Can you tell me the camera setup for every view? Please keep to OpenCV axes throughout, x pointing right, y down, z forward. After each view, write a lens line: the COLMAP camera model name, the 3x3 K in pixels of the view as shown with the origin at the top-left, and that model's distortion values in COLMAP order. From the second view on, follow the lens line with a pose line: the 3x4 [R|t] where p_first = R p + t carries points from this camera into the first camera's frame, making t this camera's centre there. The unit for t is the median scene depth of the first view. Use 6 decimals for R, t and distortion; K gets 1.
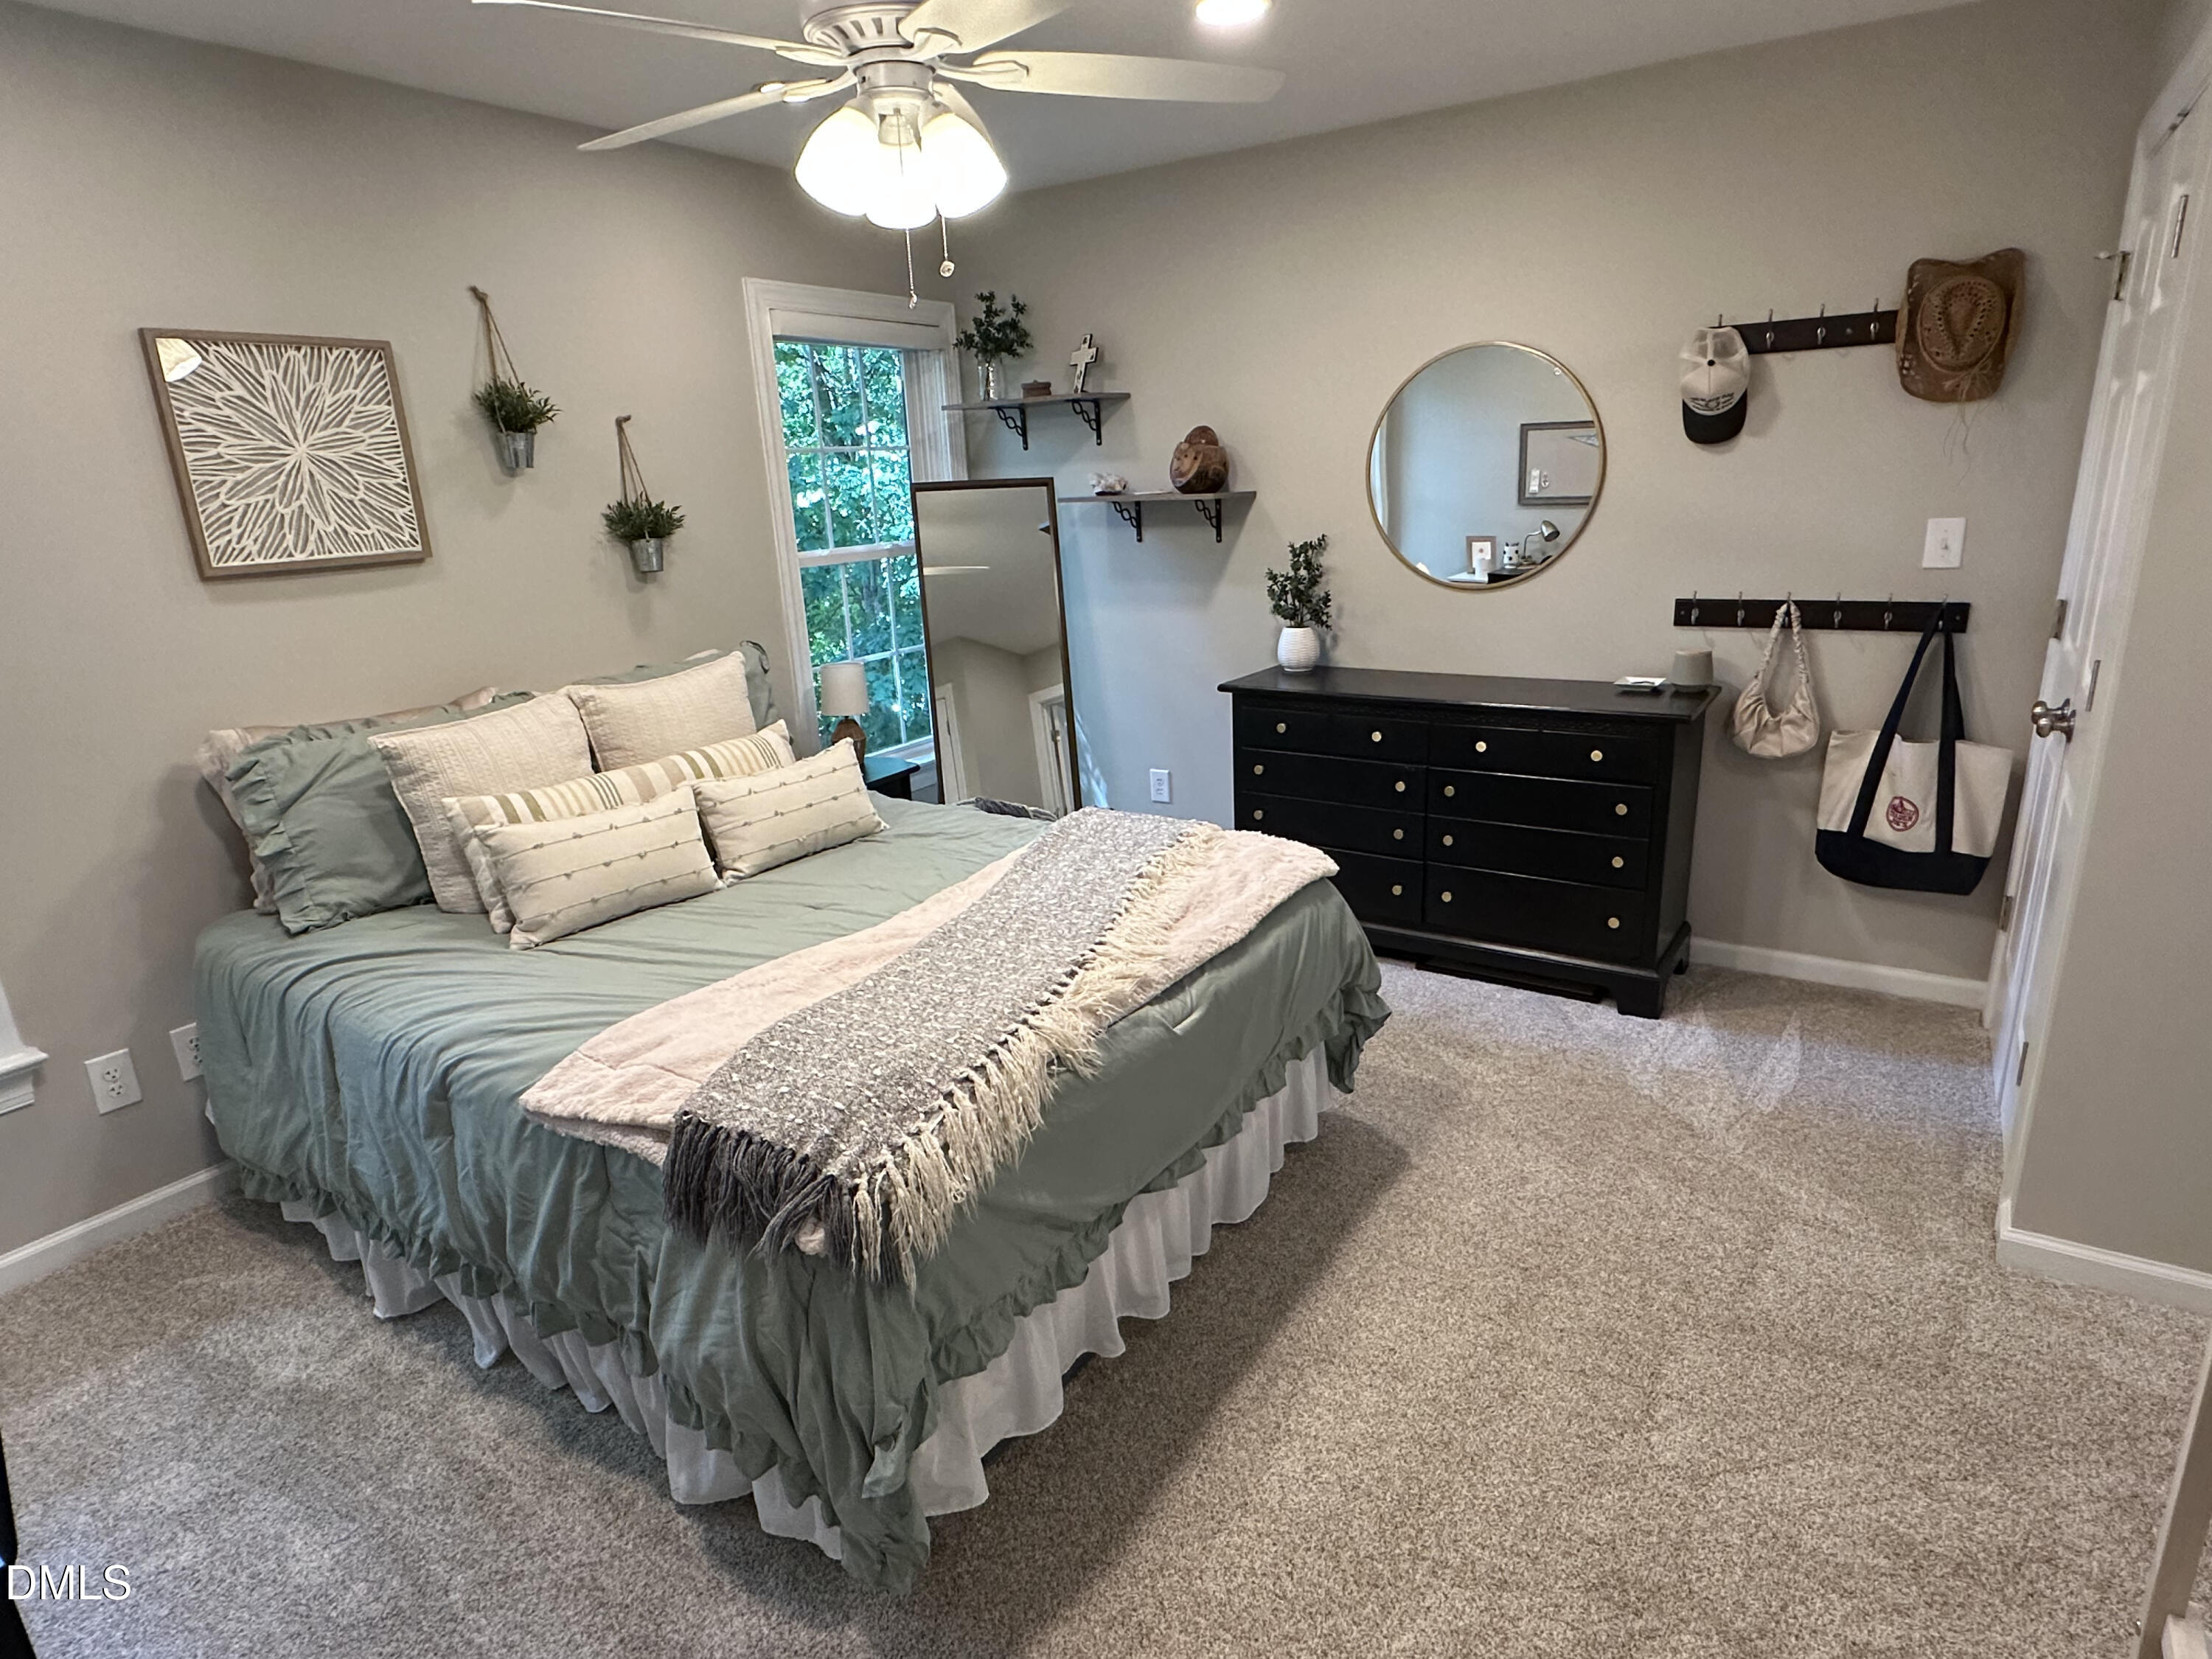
lens RADIAL K [[1209.8, 0, 1106.0], [0, 1209.8, 829.5], [0, 0, 1]] dist [-0.003806, 0.000497]
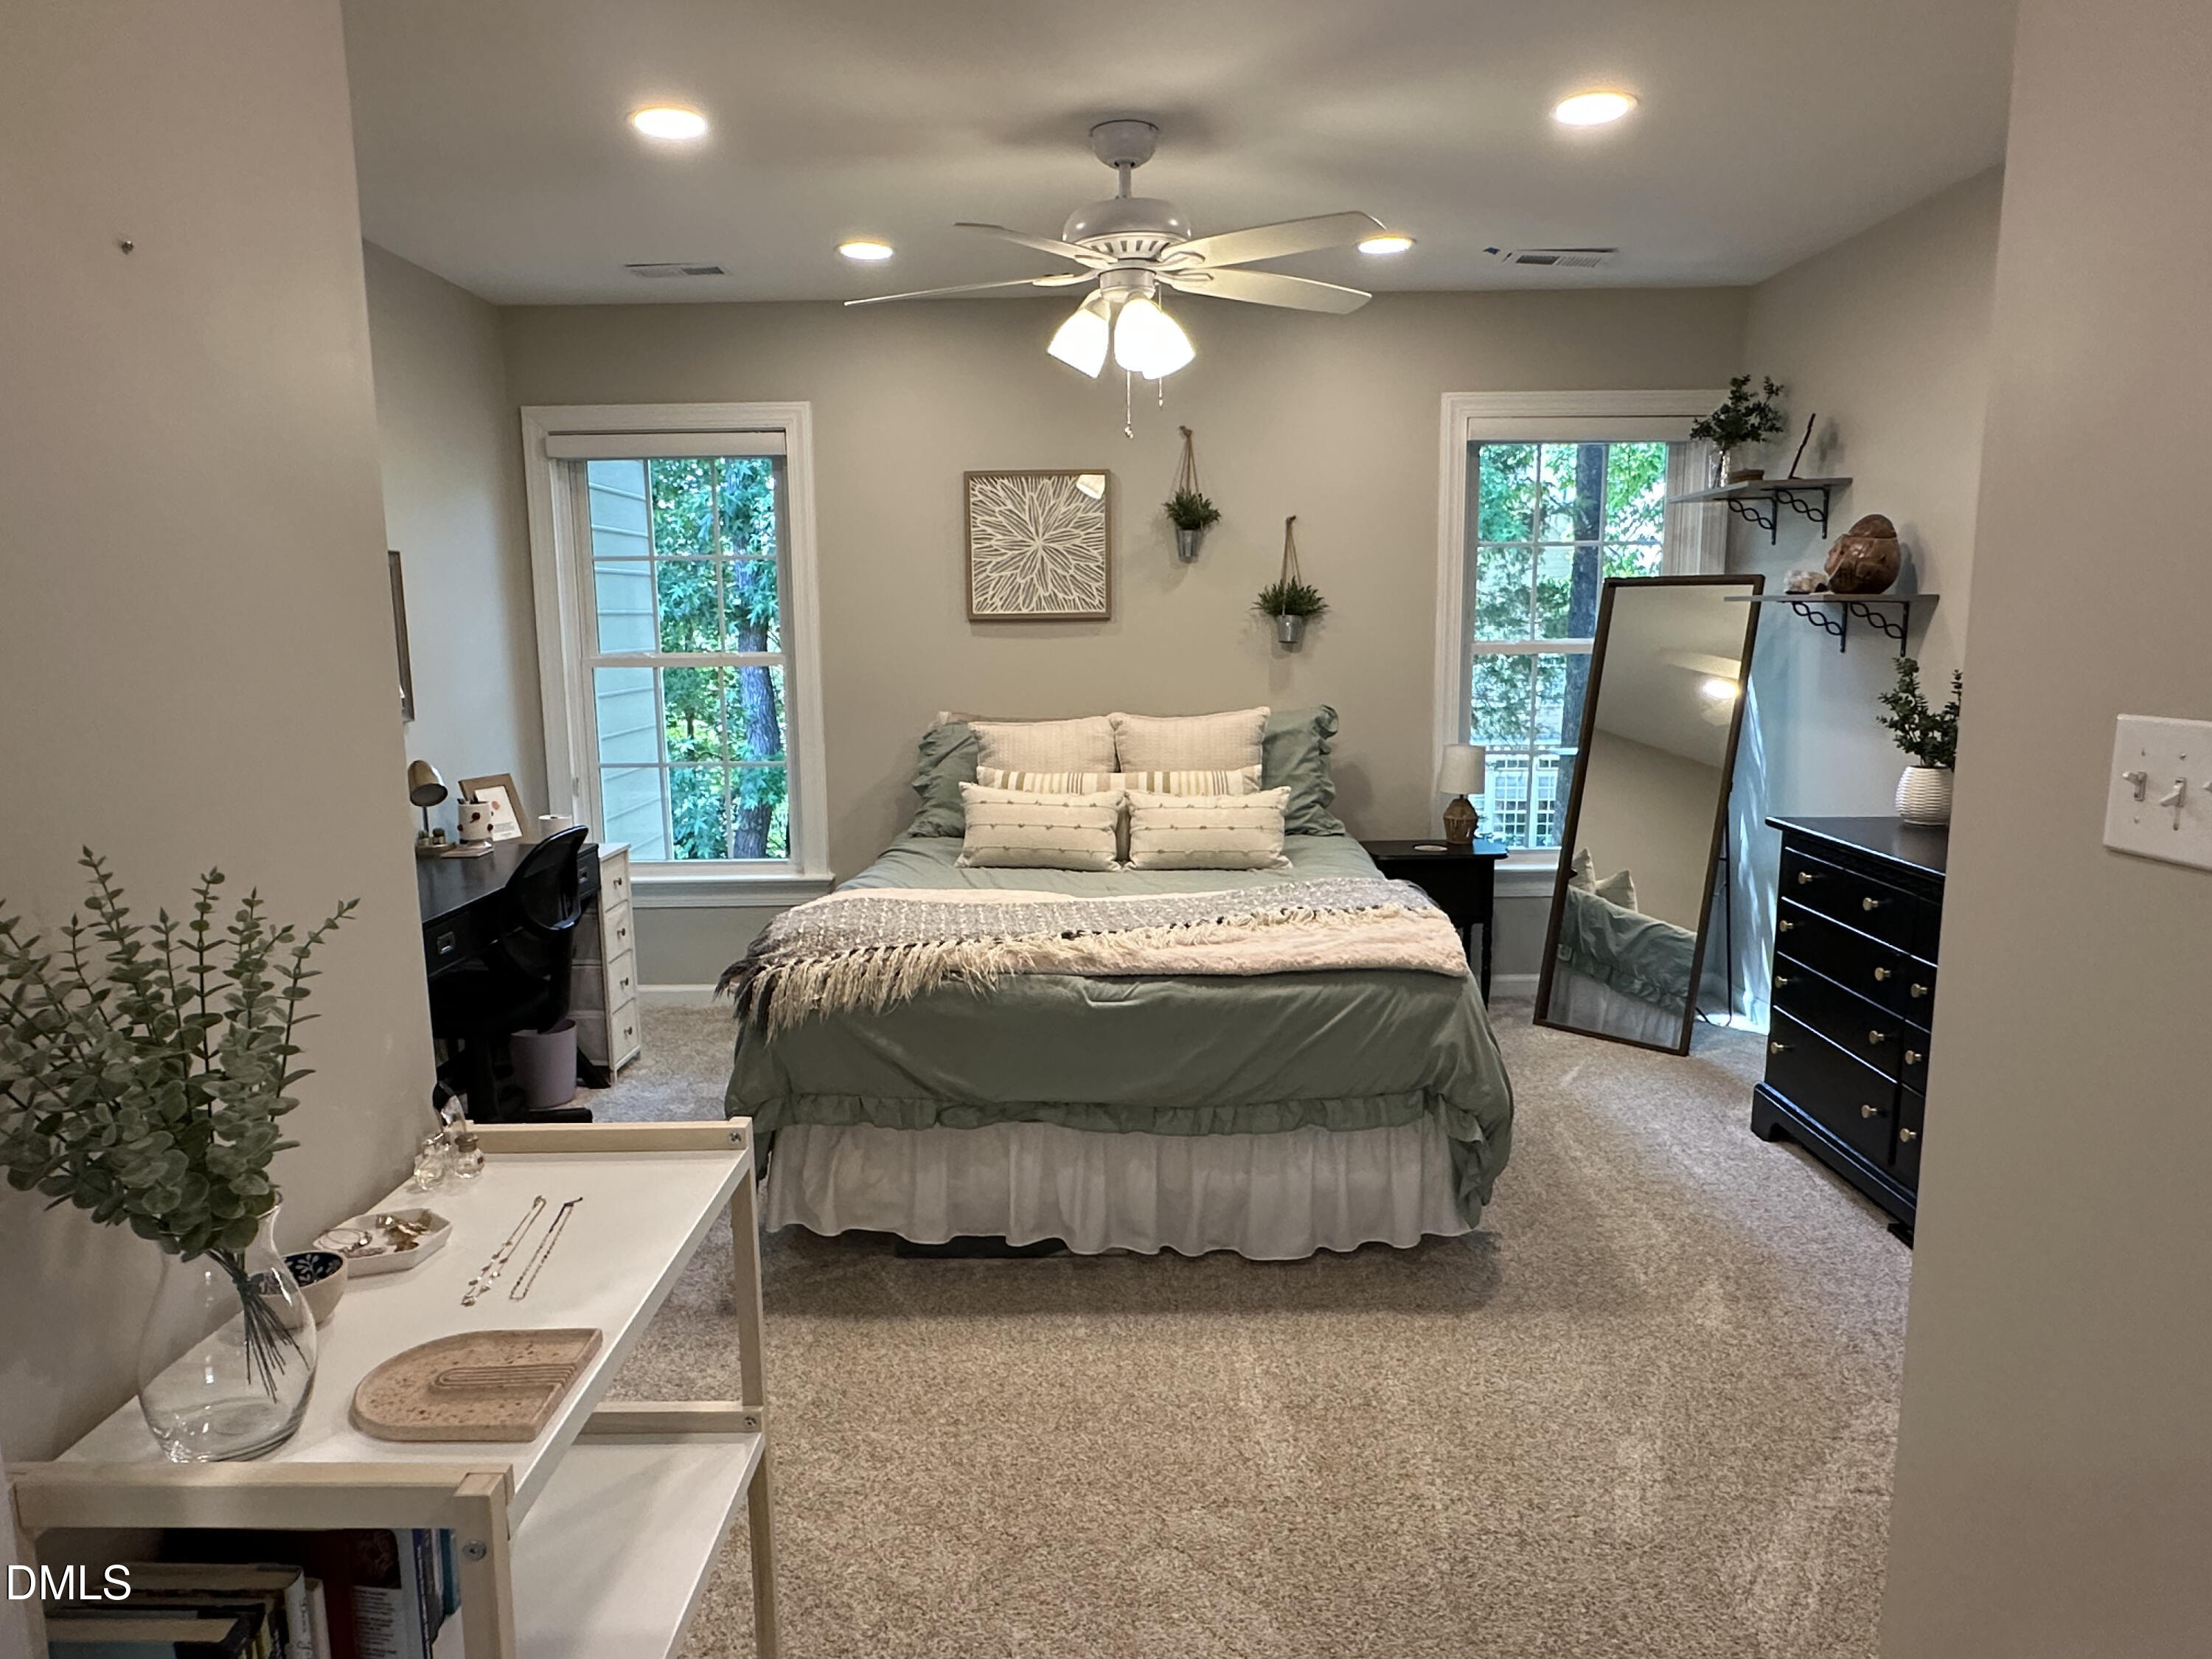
lens RADIAL K [[1375.3, 0, 1106.0], [0, 1375.3, 829.5], [0, 0, 1]] dist [-0.004344, 0.006085]
pose [[0.558532, 0.167490, -0.812397, 0.680561], [-0.250567, 0.967716, 0.027244, -0.026143], [0.790733, 0.188343, 0.582468, 0.100479]]
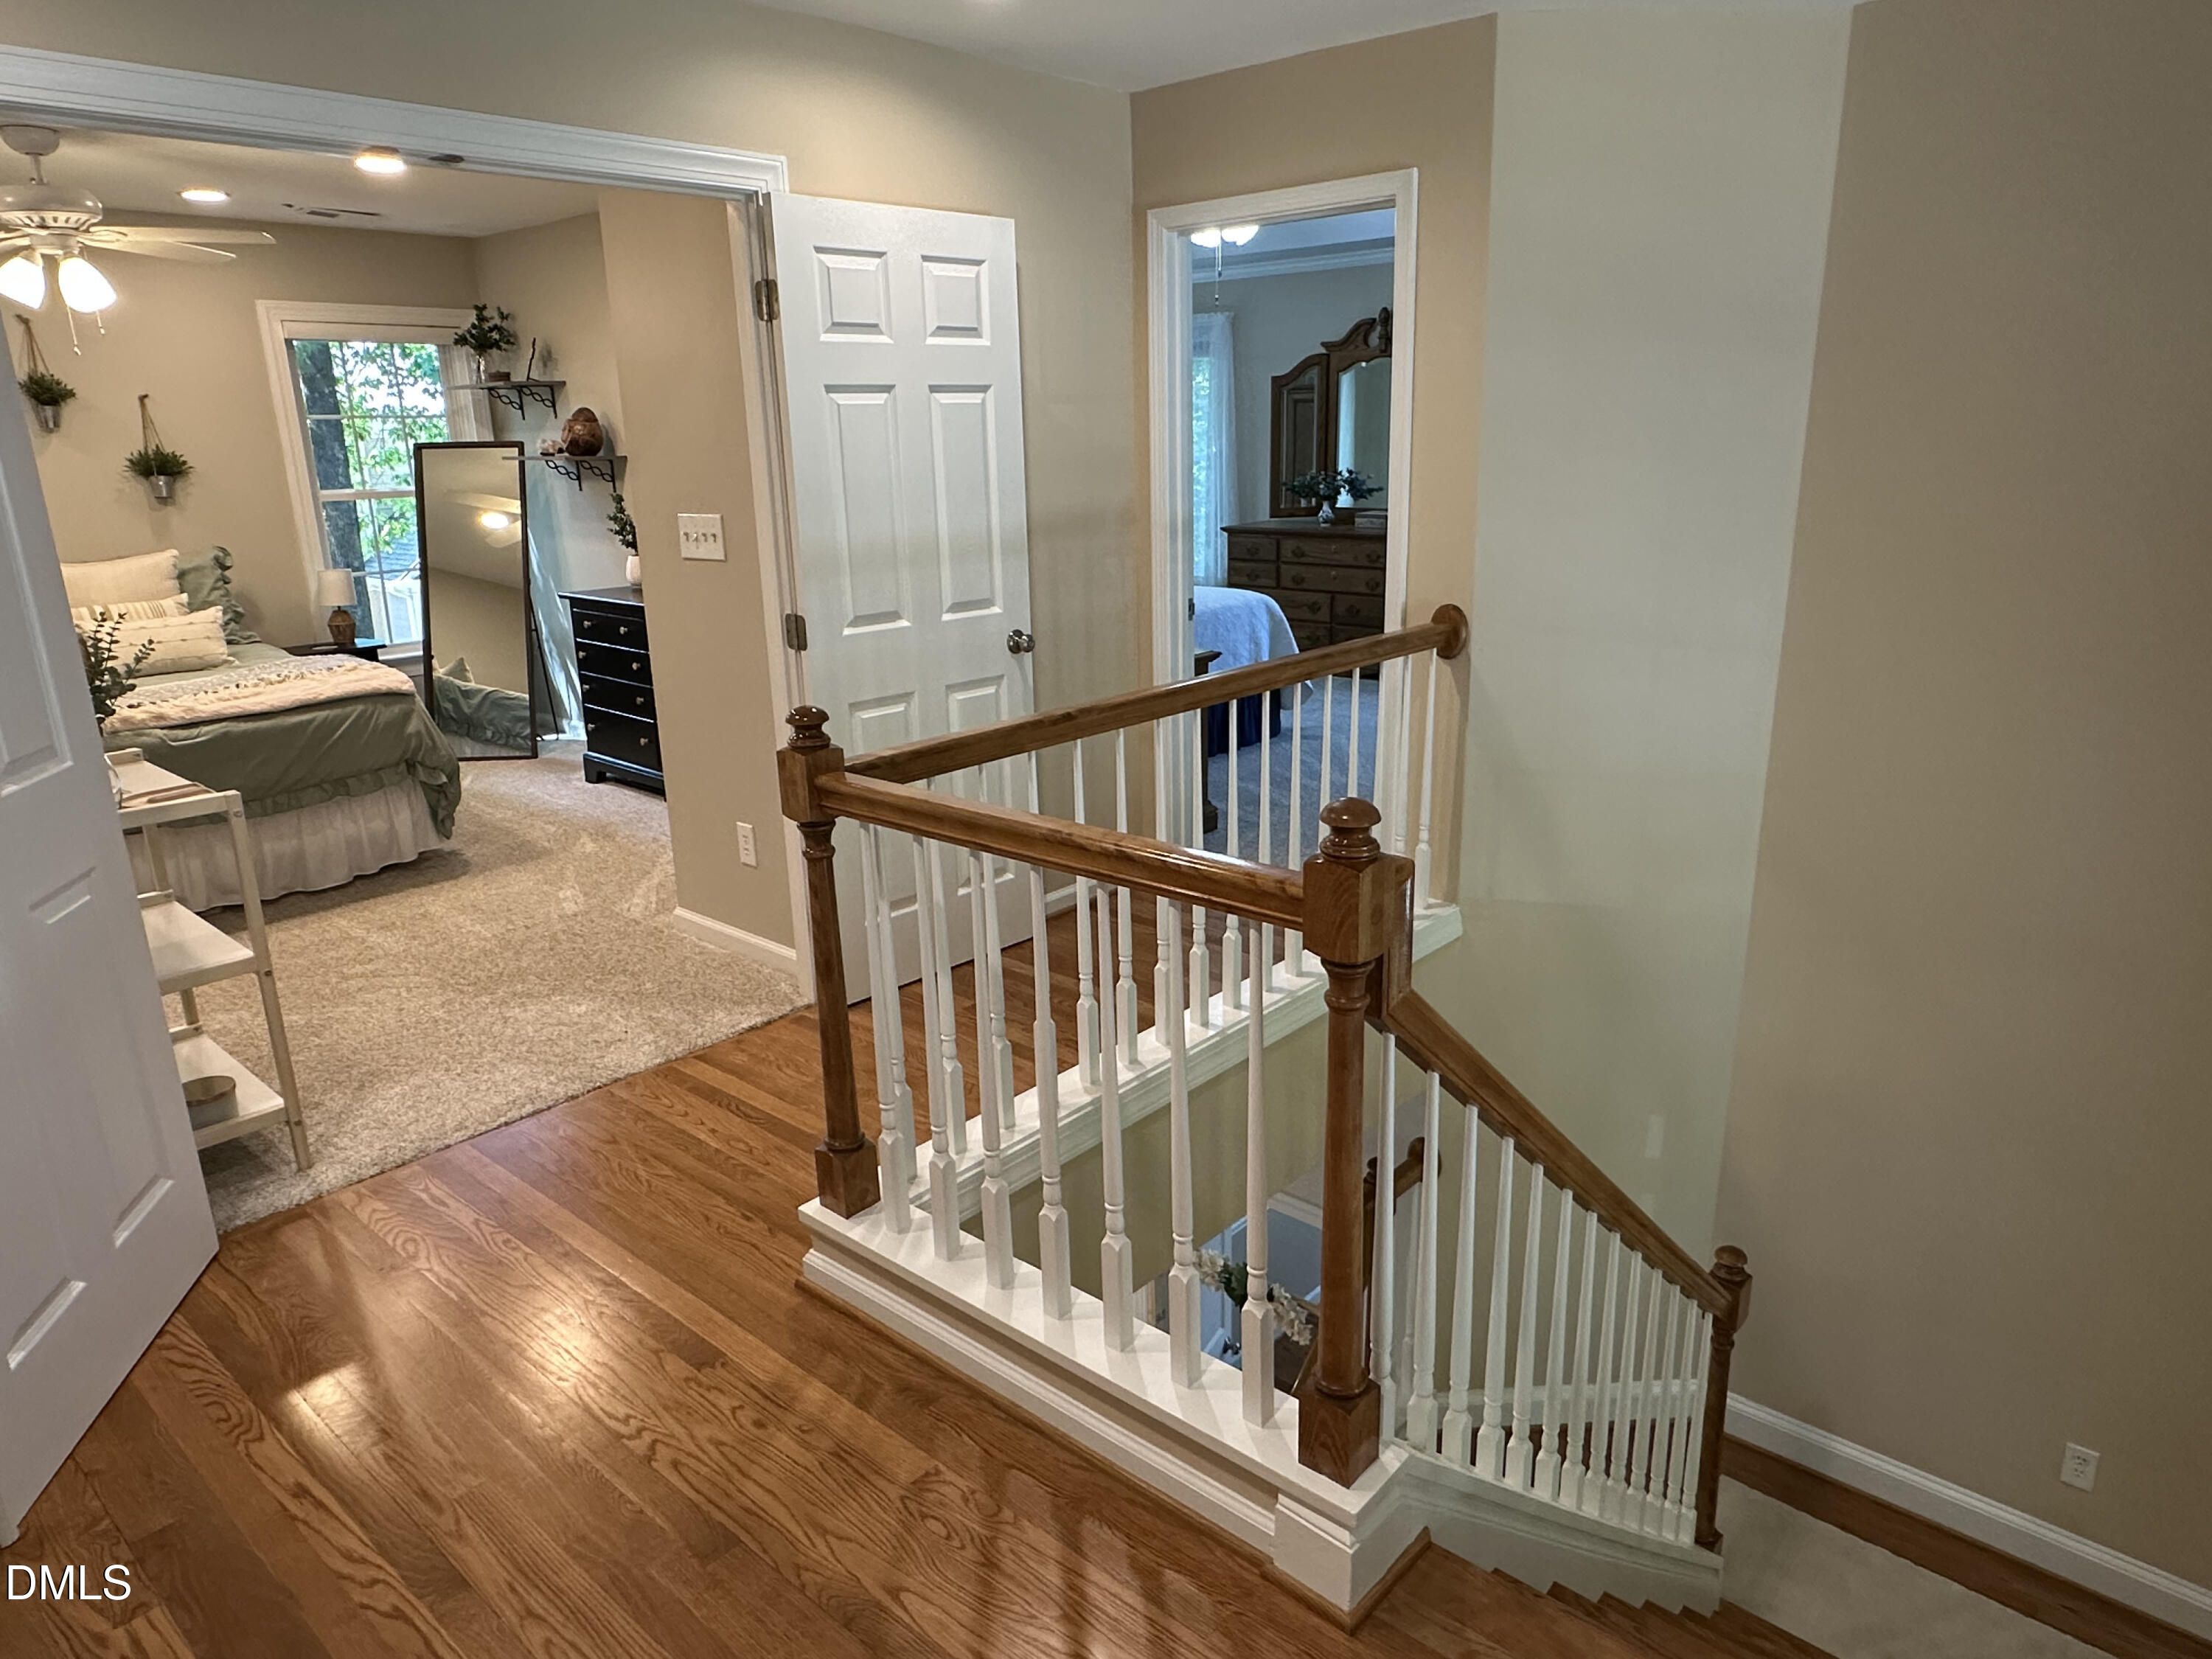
lens RADIAL K [[1375.3, 0, 1106.0], [0, 1375.3, 829.5], [0, 0, 1]] dist [-0.004344, 0.006085]
pose [[0.991820, 0.060105, -0.112603, 1.030826], [-0.060100, 0.998186, 0.003449, 0.125405], [0.112606, 0.003347, 0.993634, -0.581346]]
